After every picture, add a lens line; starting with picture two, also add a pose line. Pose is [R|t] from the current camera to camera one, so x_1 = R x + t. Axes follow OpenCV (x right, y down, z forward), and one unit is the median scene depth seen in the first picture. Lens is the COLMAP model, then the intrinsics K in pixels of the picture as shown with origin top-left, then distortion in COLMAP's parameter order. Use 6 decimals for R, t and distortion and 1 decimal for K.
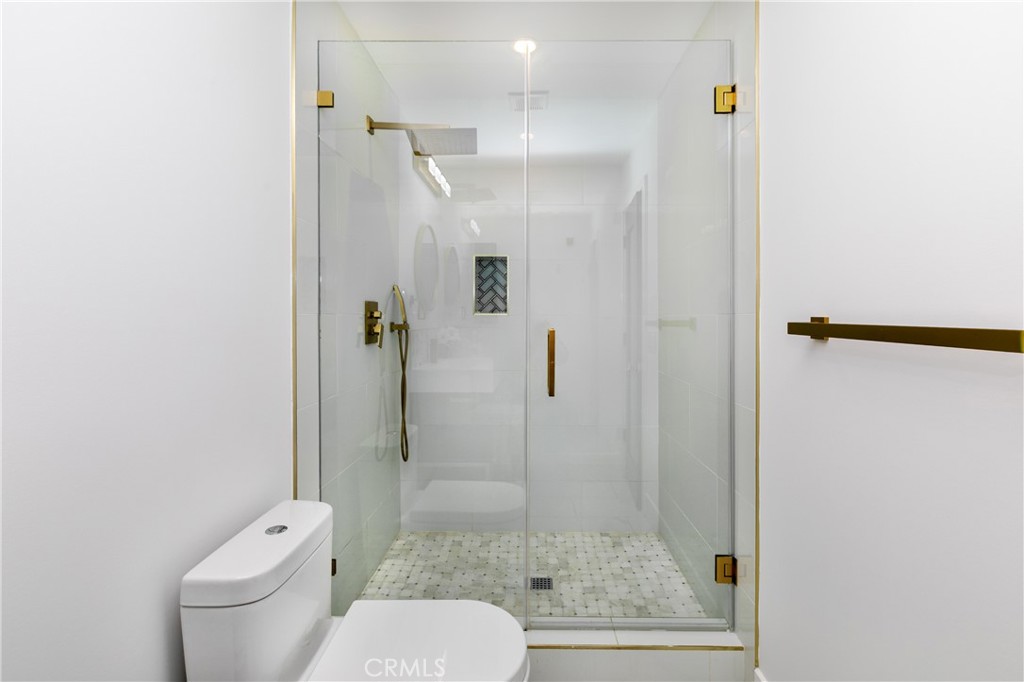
lens RADIAL K [[469.0, 0, 514.5], [0, 469.0, 311.6], [0, 0, 1]] dist [-0.000527, -0.000019]
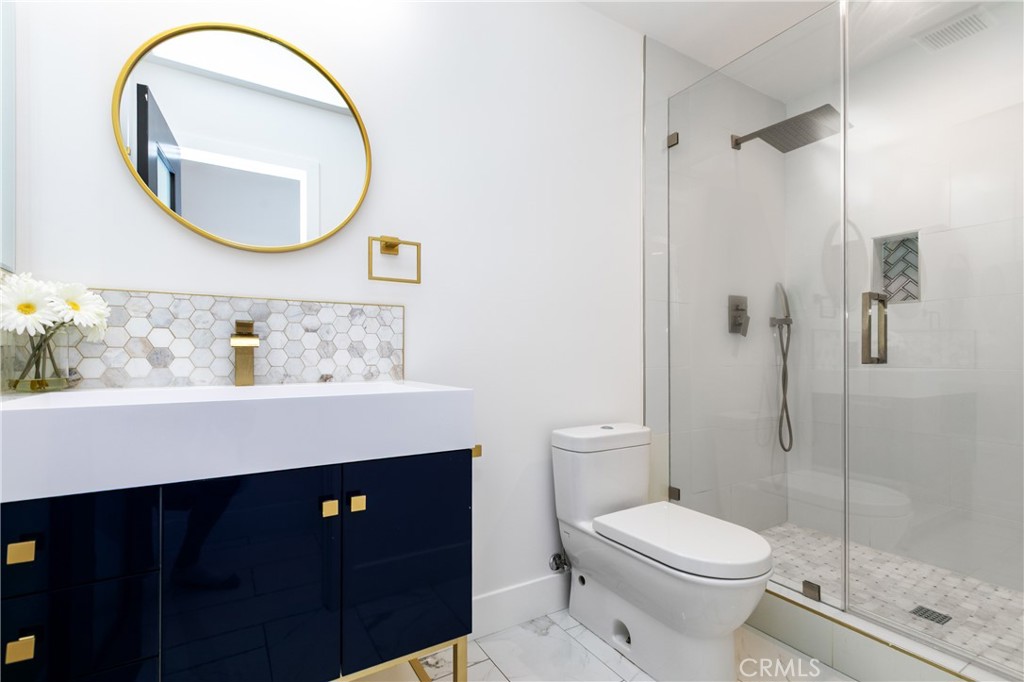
lens RADIAL K [[469.2, 0, 512.0], [0, 469.2, 341.0], [0, 0, 1]] dist [0.013378, -0.000031]
pose [[0.533393, -0.016756, -0.845702, 0.337595], [-0.000199, 0.999801, -0.019935, 0.102652], [0.845868, 0.010801, 0.533283, -0.063803]]
